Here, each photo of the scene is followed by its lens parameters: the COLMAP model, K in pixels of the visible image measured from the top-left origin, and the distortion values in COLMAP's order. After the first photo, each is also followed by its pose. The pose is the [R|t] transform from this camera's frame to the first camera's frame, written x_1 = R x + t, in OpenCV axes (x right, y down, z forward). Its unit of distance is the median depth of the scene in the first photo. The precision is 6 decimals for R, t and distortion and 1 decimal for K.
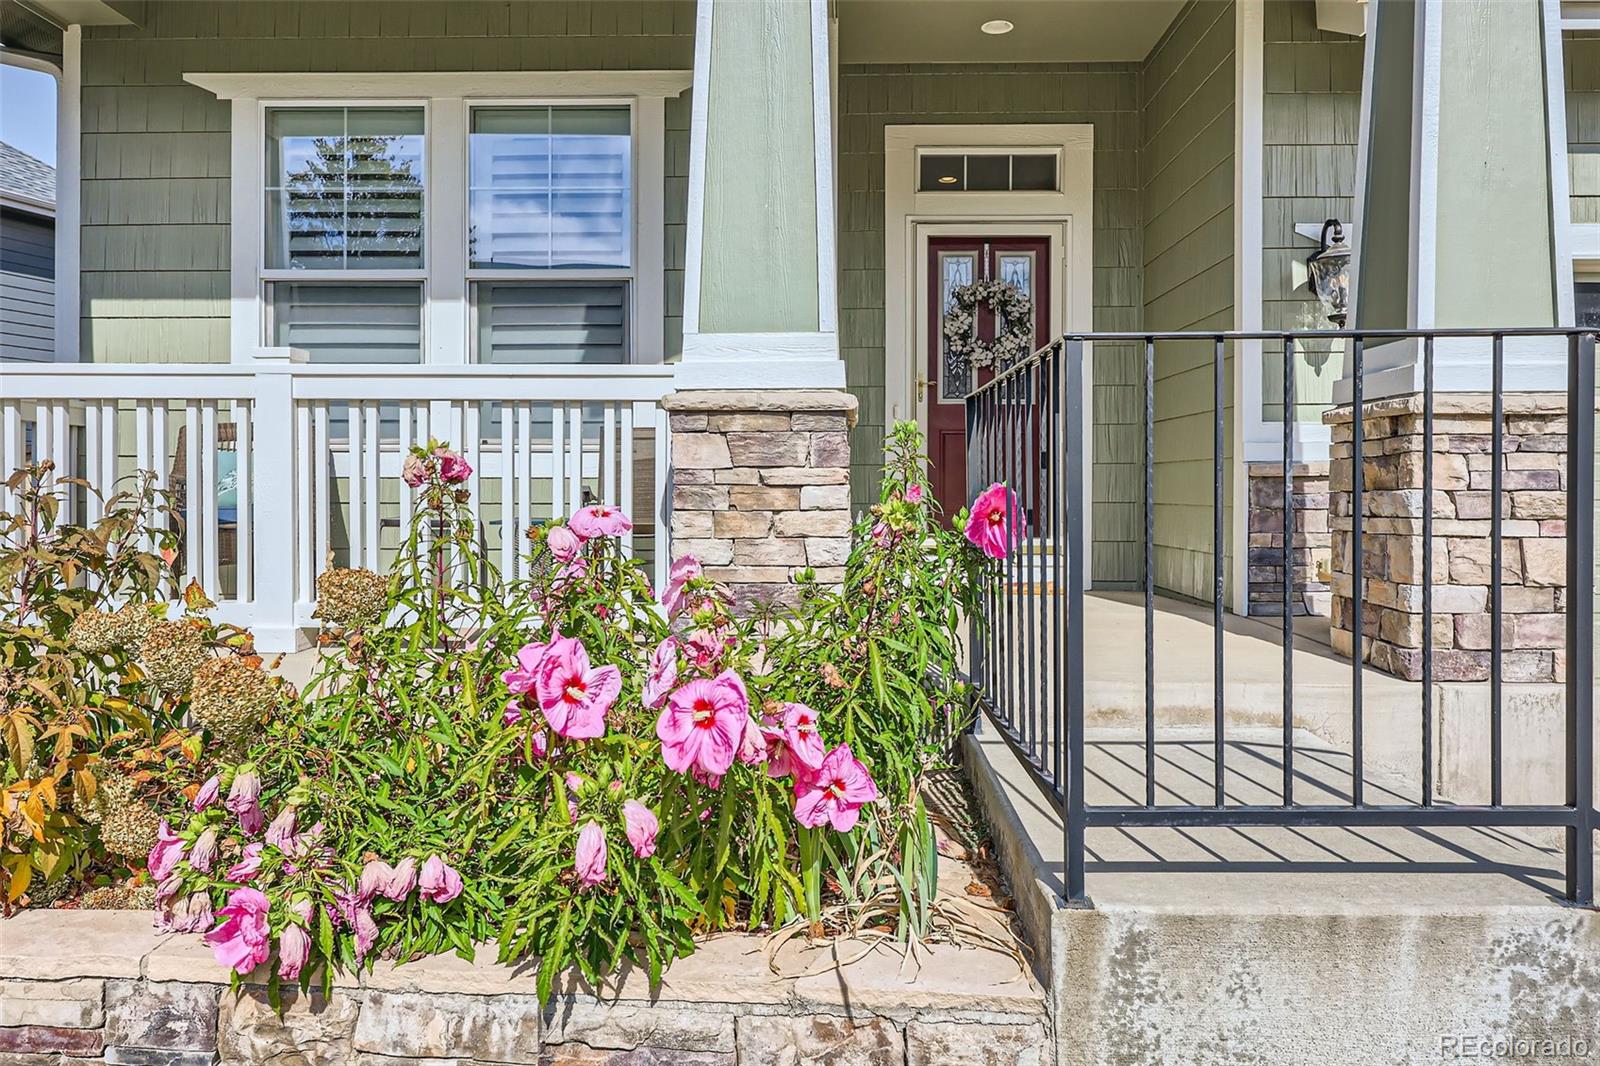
lens RADIAL K [[1076.8, 0, 810.0], [0, 1076.8, 493.2], [0, 0, 1]] dist [0.000768, -0.002791]
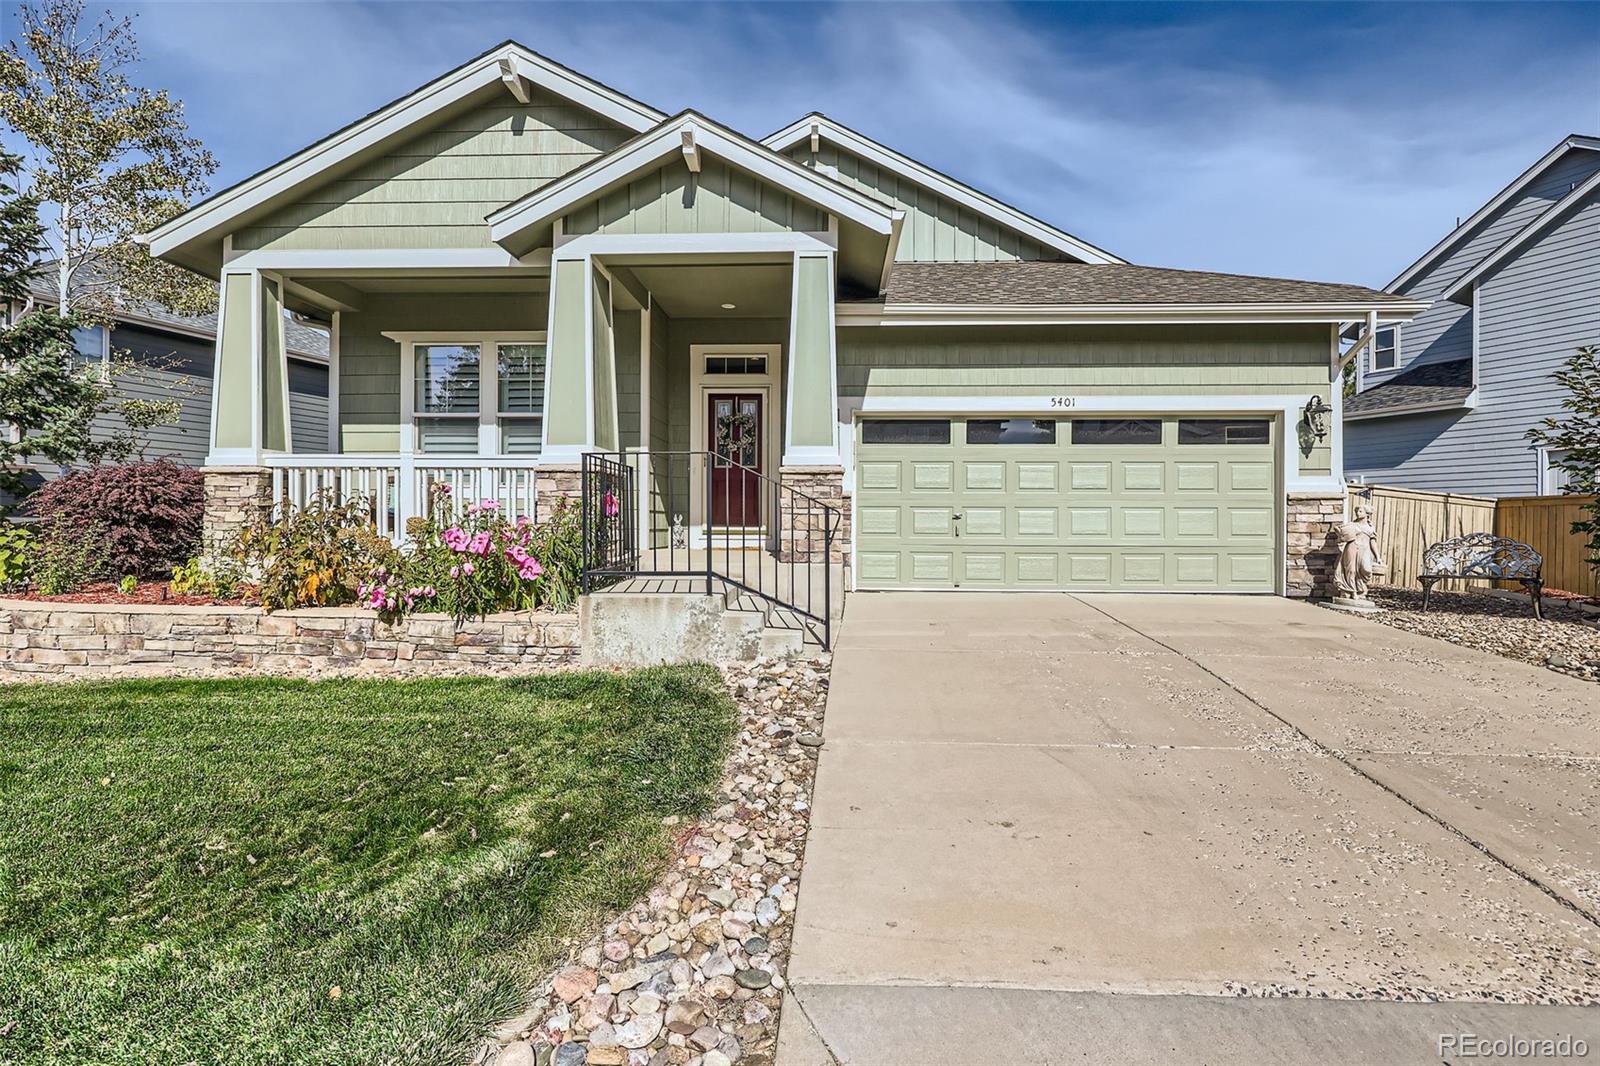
lens RADIAL K [[708.4, 0, 798.7], [0, 708.4, 523.1], [0, 0, 1]] dist [-0.003577, -0.000001]
pose [[0.999842, 0.001962, -0.017689, 0.661466], [-0.001986, 0.999997, -0.001351, 0.070107], [0.017686, 0.001386, 0.999843, -0.983631]]
